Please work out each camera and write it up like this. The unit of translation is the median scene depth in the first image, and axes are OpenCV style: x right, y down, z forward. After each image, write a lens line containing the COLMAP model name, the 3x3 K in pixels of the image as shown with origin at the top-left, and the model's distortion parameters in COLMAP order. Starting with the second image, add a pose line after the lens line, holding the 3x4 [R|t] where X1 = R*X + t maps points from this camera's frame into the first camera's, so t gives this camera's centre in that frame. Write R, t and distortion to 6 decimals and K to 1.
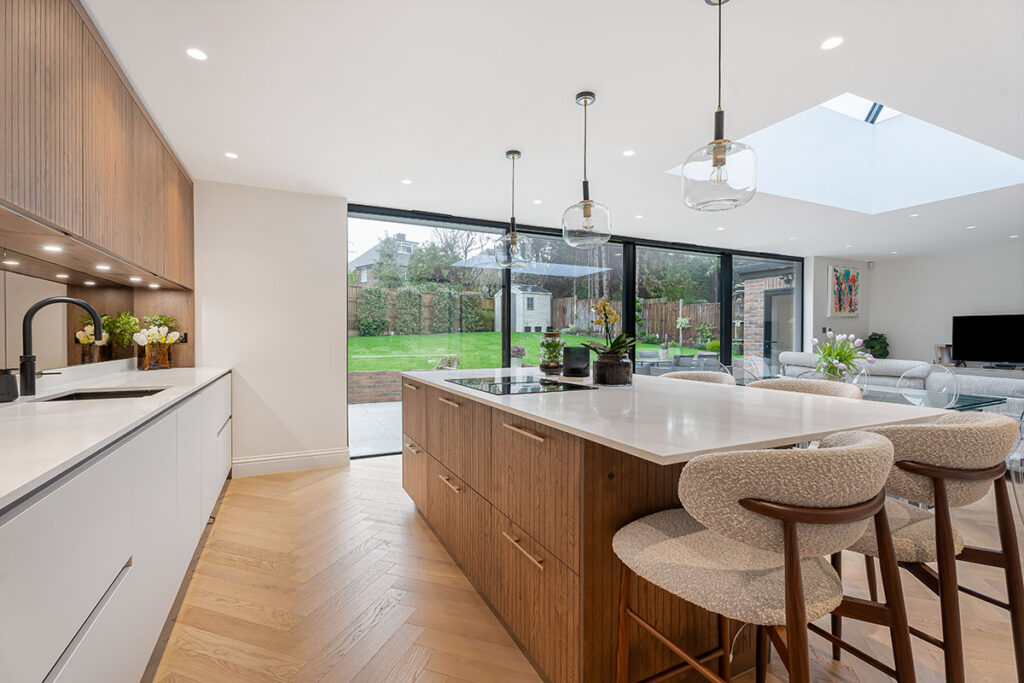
lens RADIAL K [[458.0, 0, 511.2], [0, 458.0, 336.8], [0, 0, 1]] dist [0.007544, 0.000011]
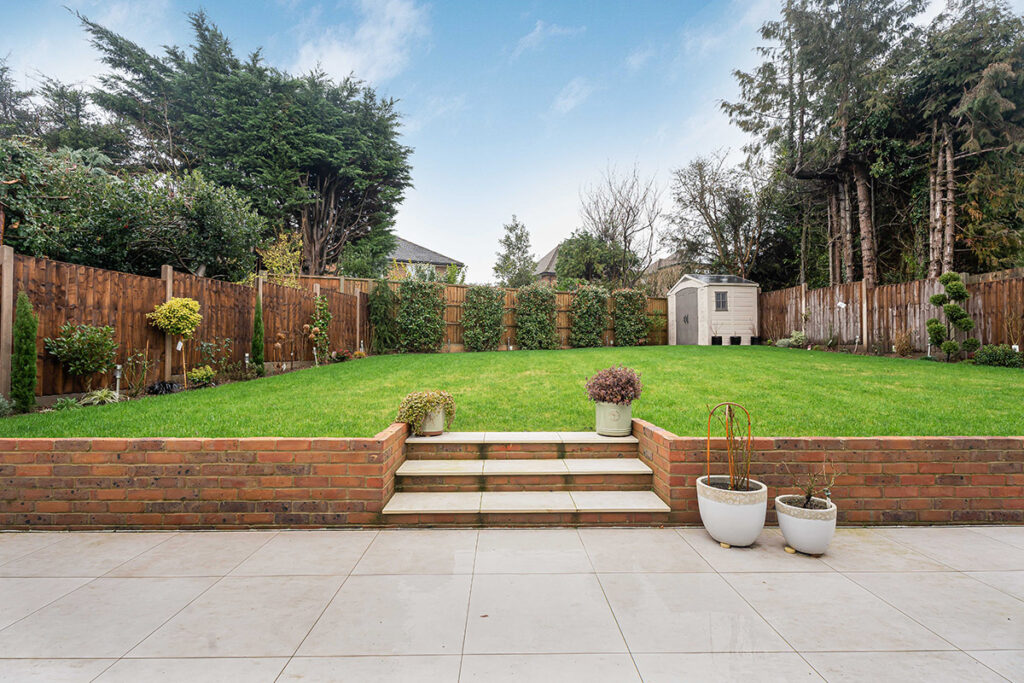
lens RADIAL K [[458.0, 0, 516.6], [0, 458.0, 344.1], [0, 0, 1]] dist [0.007544, 0.000011]
pose [[0.912663, -0.010248, -0.408583, 0.111195], [-0.000324, 0.999667, -0.025797, 0.011980], [0.408712, 0.023677, 0.912356, 0.792430]]
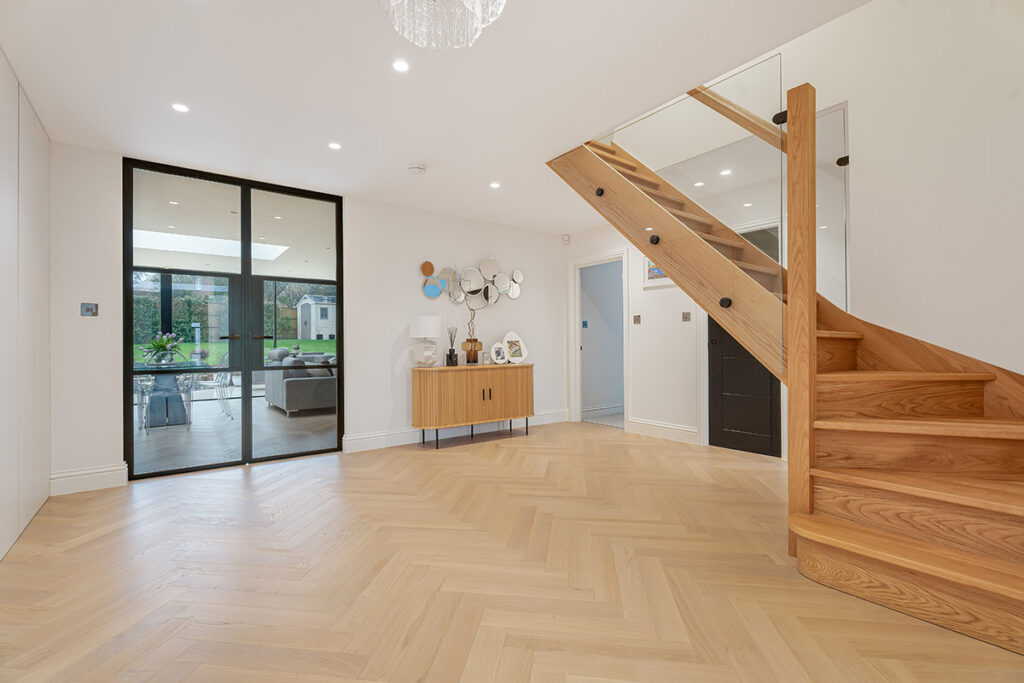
lens RADIAL K [[458.0, 0, 510.6], [0, 458.0, 344.0], [0, 0, 1]] dist [0.007544, 0.000011]
pose [[0.981614, -0.006271, 0.190776, 0.707307], [0.008281, 0.999918, -0.009740, 0.037478], [-0.190699, 0.011140, 0.981585, -0.380701]]
